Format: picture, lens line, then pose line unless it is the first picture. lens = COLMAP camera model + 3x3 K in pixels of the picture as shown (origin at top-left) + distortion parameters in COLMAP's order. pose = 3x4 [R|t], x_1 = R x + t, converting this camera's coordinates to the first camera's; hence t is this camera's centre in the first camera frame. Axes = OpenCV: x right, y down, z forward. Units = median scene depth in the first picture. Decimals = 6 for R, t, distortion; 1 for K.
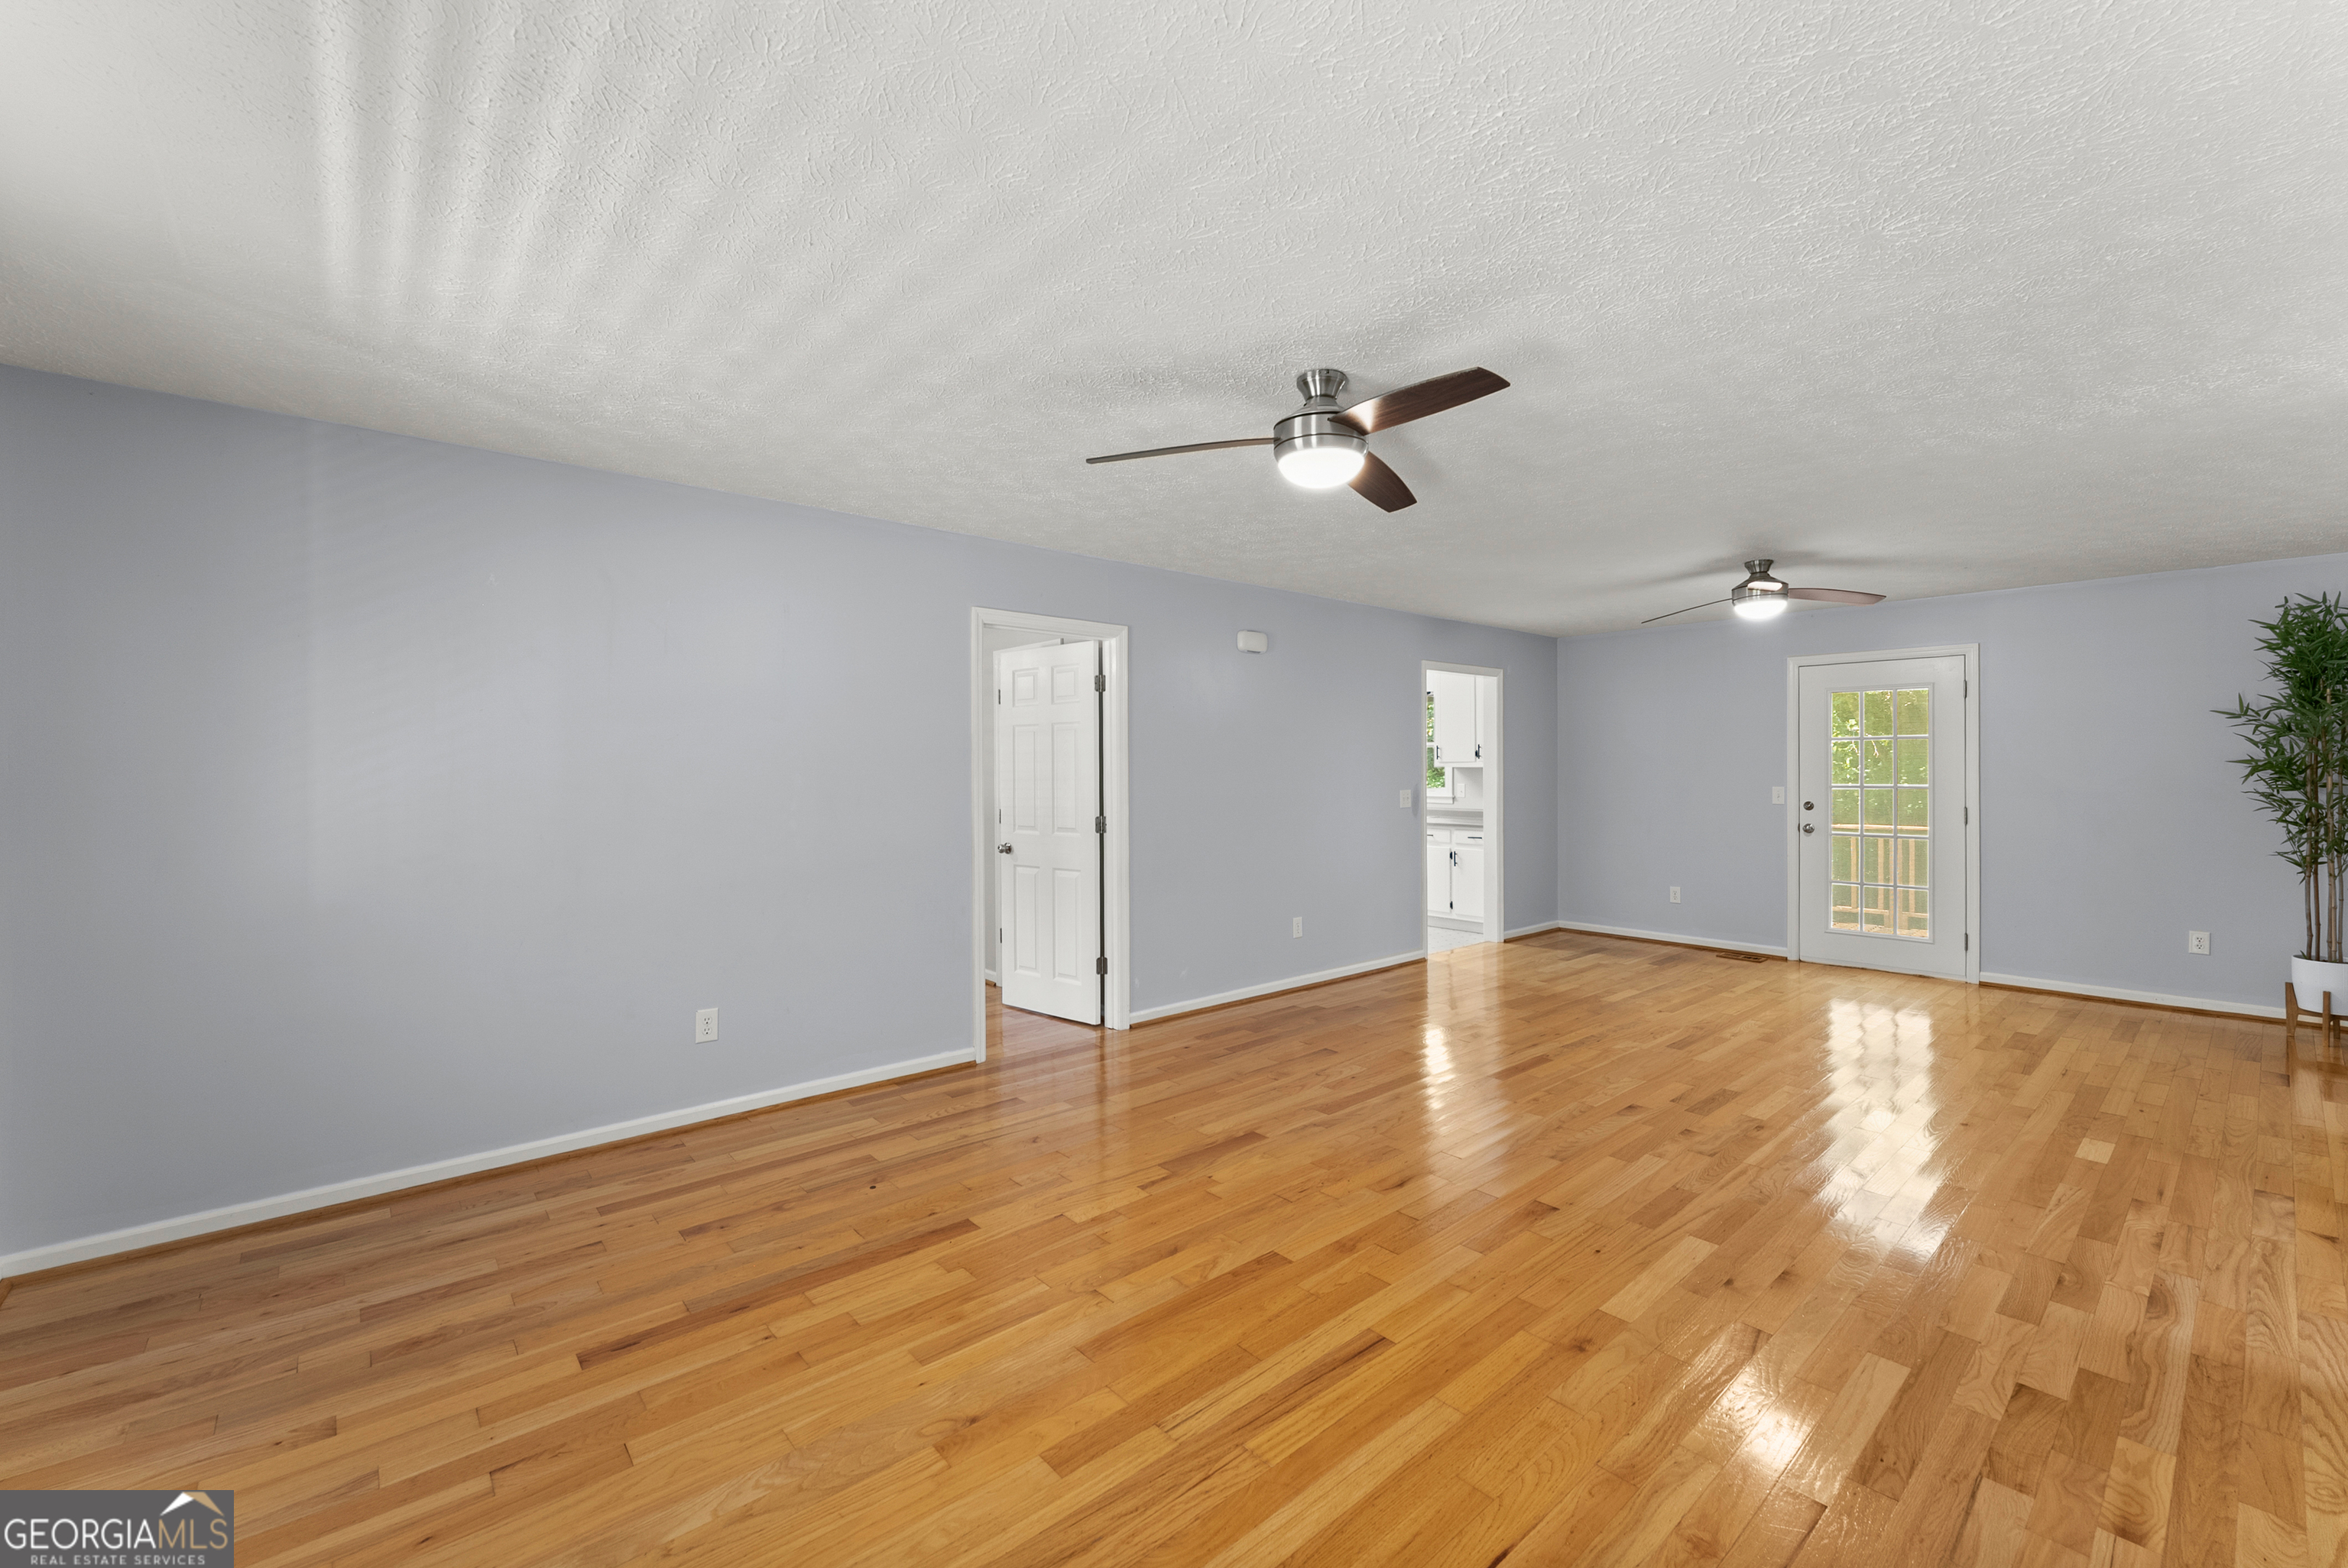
lens RADIAL K [[955.0, 0, 1188.5], [0, 955.0, 773.5], [0, 0, 1]] dist [-0.000293, -0.000518]
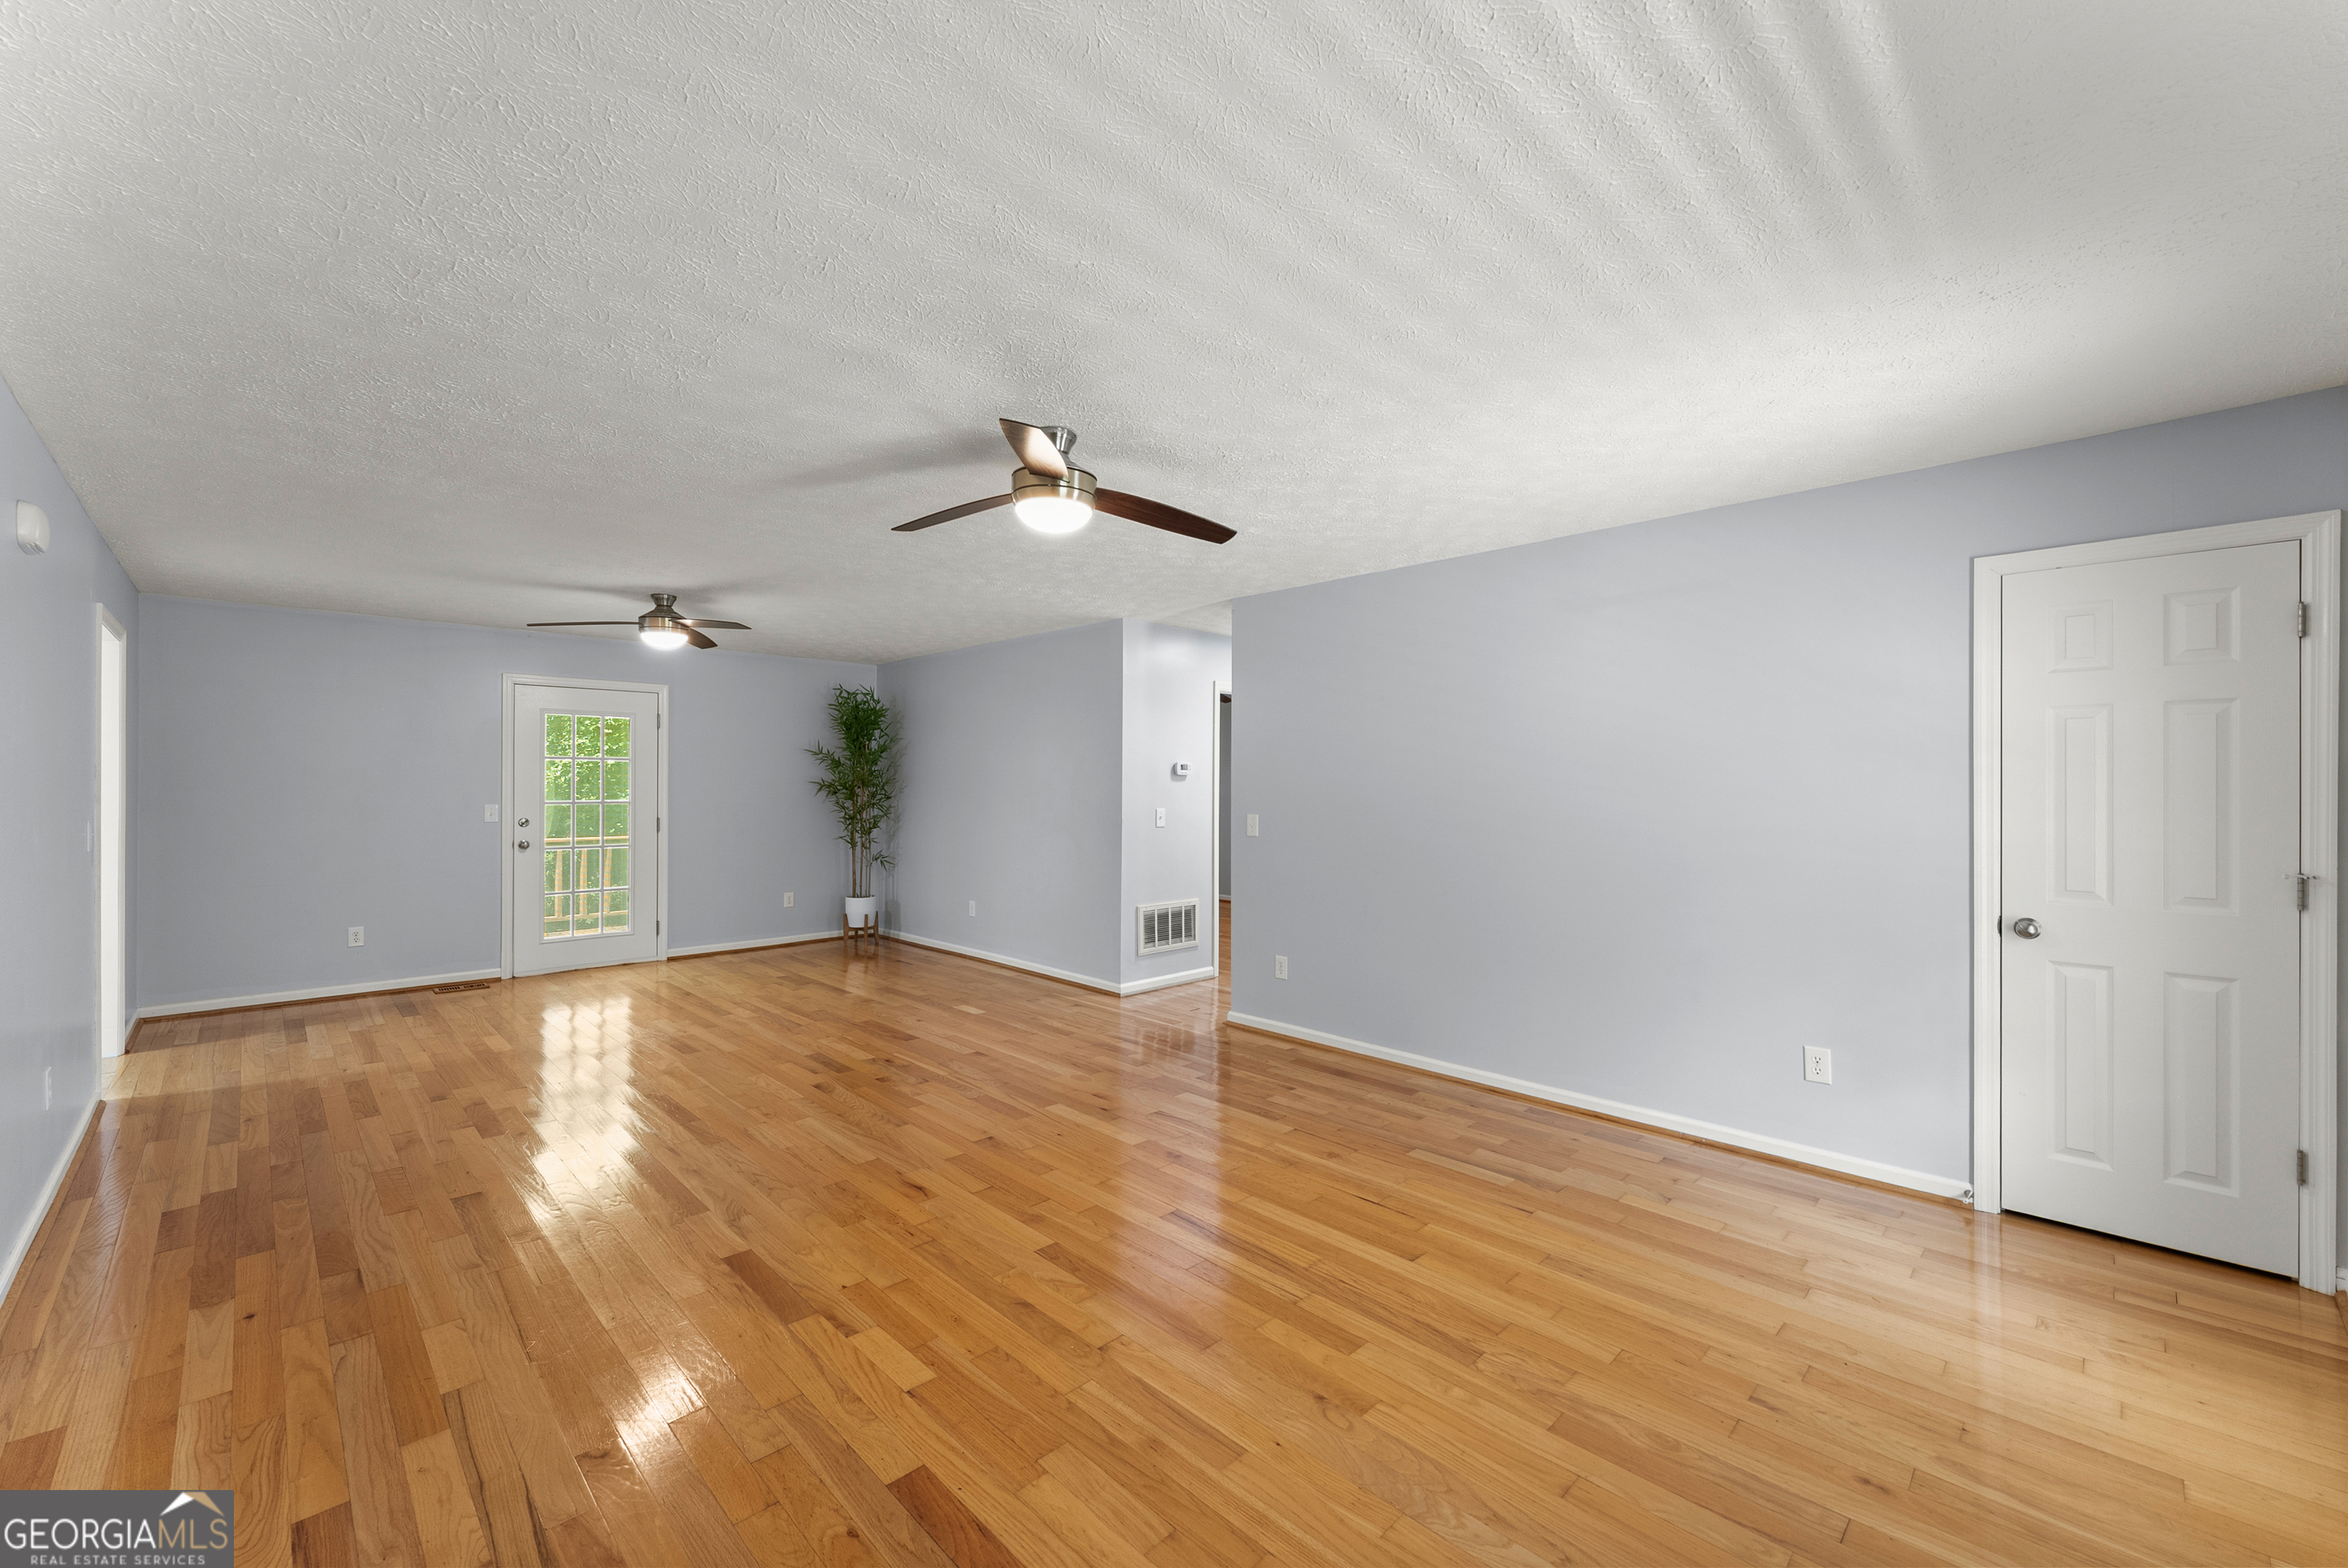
lens RADIAL K [[937.3, 0, 1168.4], [0, 937.3, 789.3], [0, 0, 1]] dist [0.000043, -0.000102]
pose [[-0.048550, -0.000992, 0.998820, -0.639859], [0.002217, 0.999997, 0.001101, -0.001682], [-0.998818, 0.002268, -0.048547, 0.618353]]
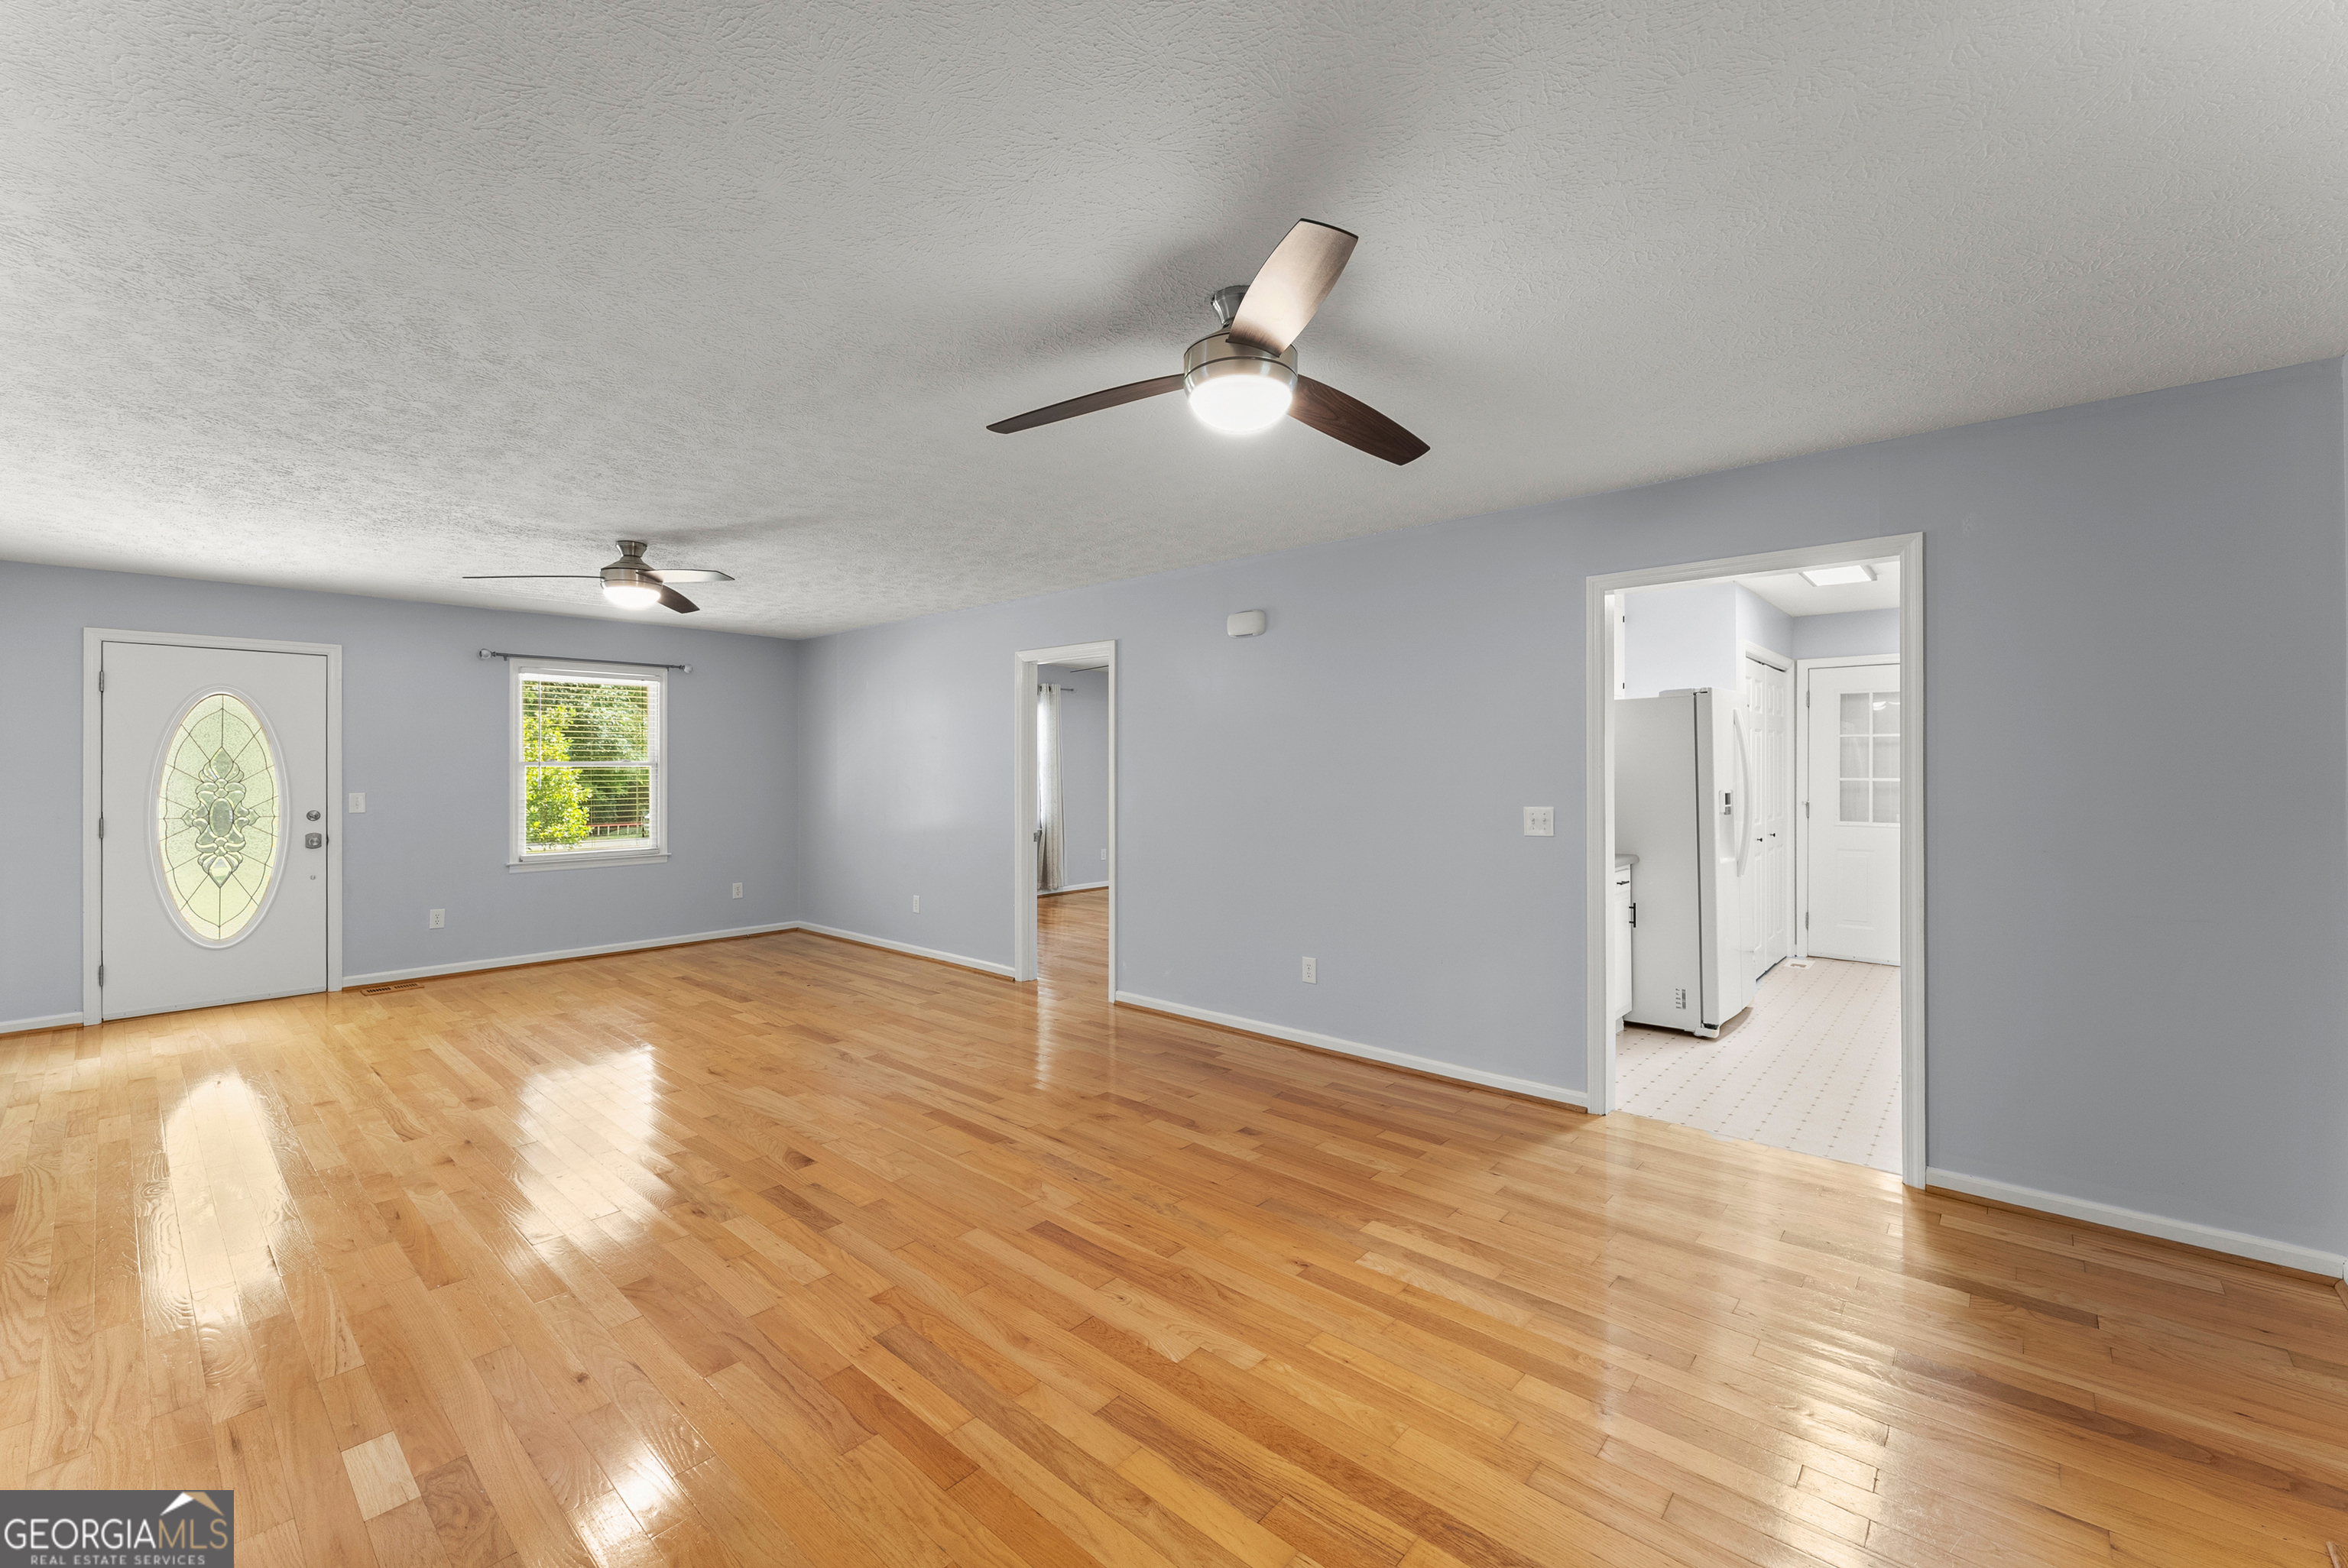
lens RADIAL K [[953.8, 0, 1177.8], [0, 953.8, 765.2], [0, 0, 1]] dist [-0.001982, 0.000090]
pose [[0.123784, 0.001676, -0.992308, 1.327866], [-0.003237, 0.999994, 0.001286, -0.014045], [0.992304, 0.003053, 0.123789, 1.187688]]
